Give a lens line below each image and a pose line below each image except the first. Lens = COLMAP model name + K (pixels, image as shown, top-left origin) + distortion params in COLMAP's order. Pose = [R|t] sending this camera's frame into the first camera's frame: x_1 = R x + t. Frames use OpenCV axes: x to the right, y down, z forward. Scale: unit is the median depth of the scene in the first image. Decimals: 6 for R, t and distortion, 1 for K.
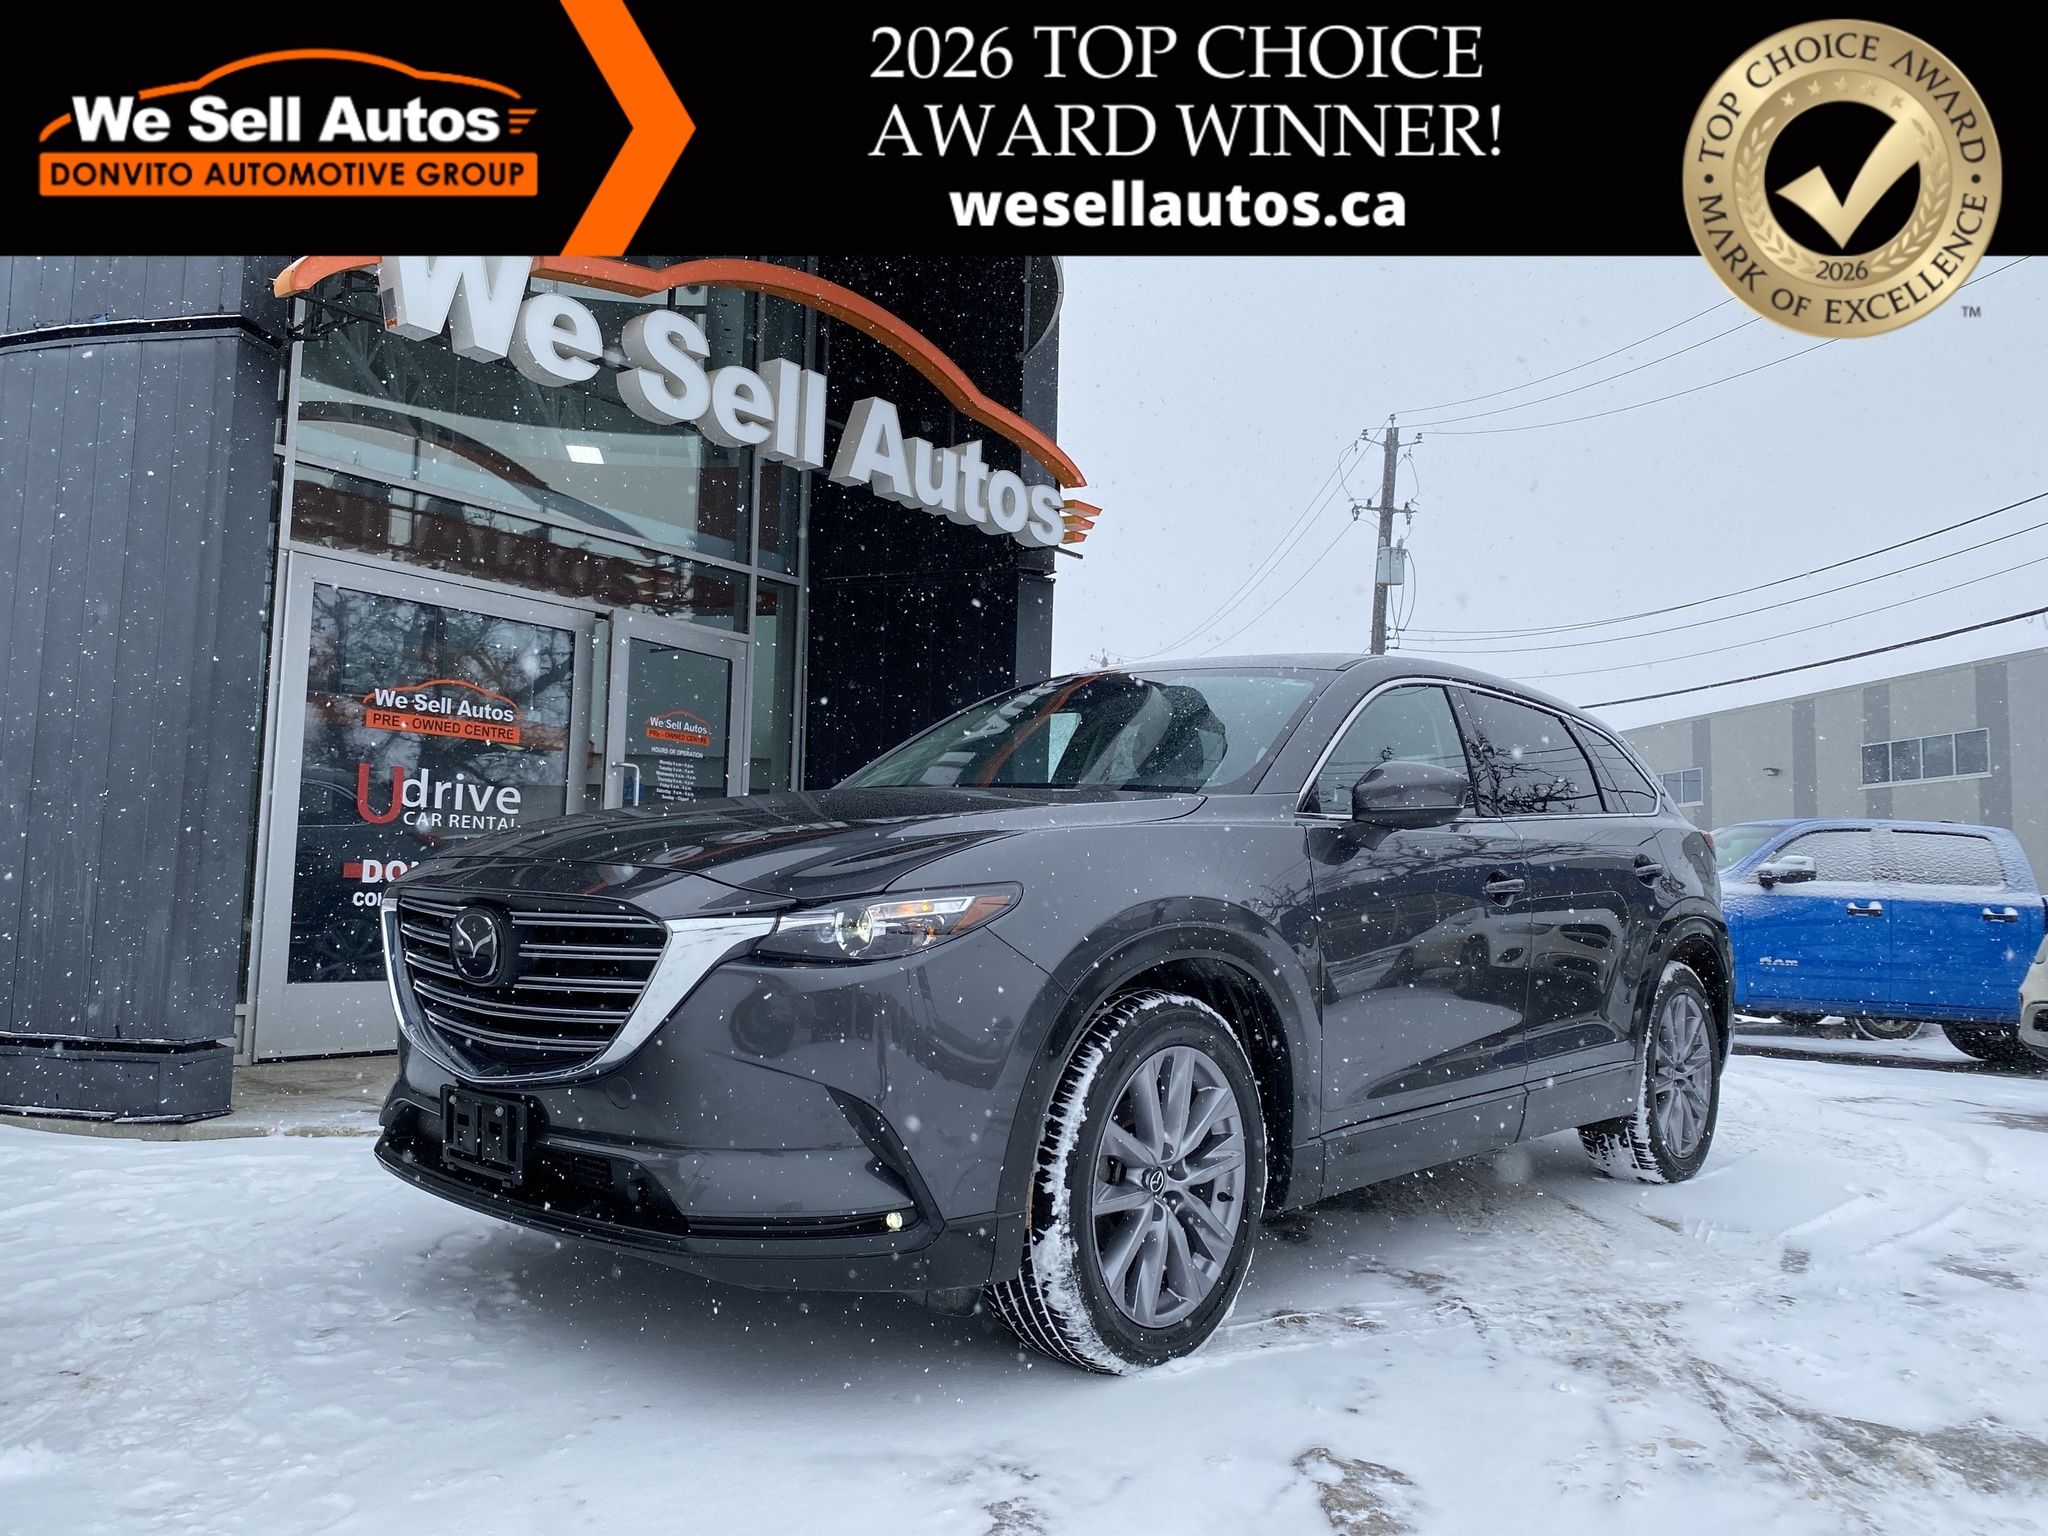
lens RADIAL K [[1558.7, 0, 1005.2], [0, 1558.7, 760.4], [0, 0, 1]] dist [0.005243, -0.008462]
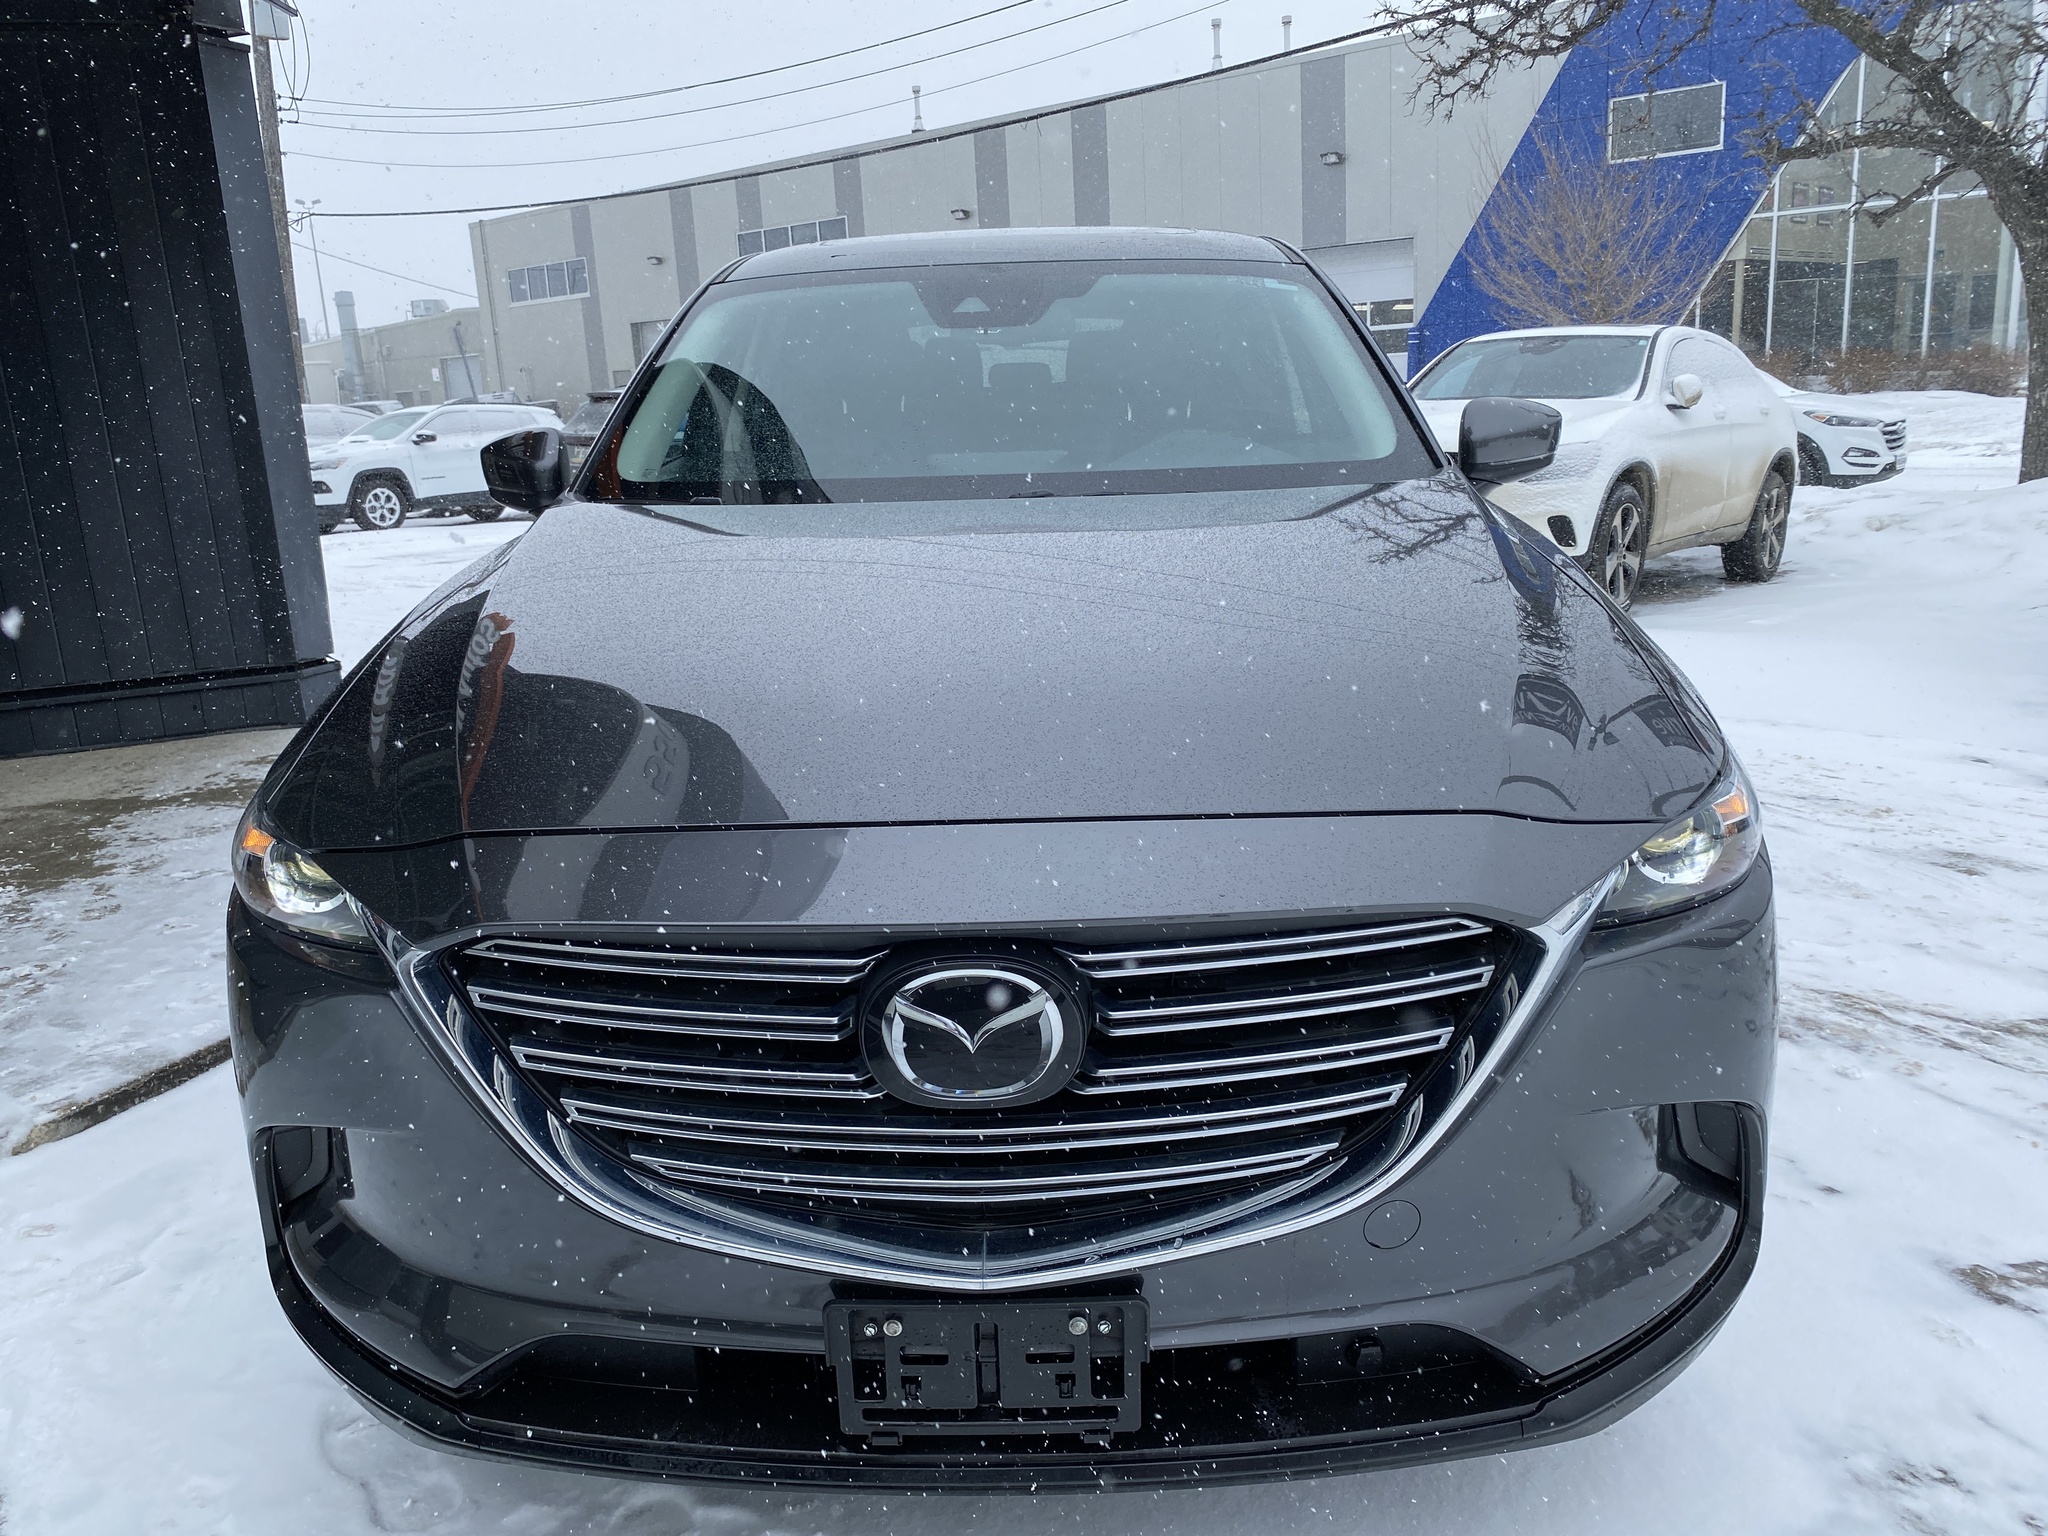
lens RADIAL K [[1558.7, 0, 1005.2], [0, 1558.7, 760.4], [0, 0, 1]] dist [0.005243, -0.008462]
pose [[0.749939, -0.224379, 0.622290, -0.252066], [0.016184, 0.946658, 0.321832, -0.045252], [-0.661309, -0.231283, 0.713568, 0.289117]]
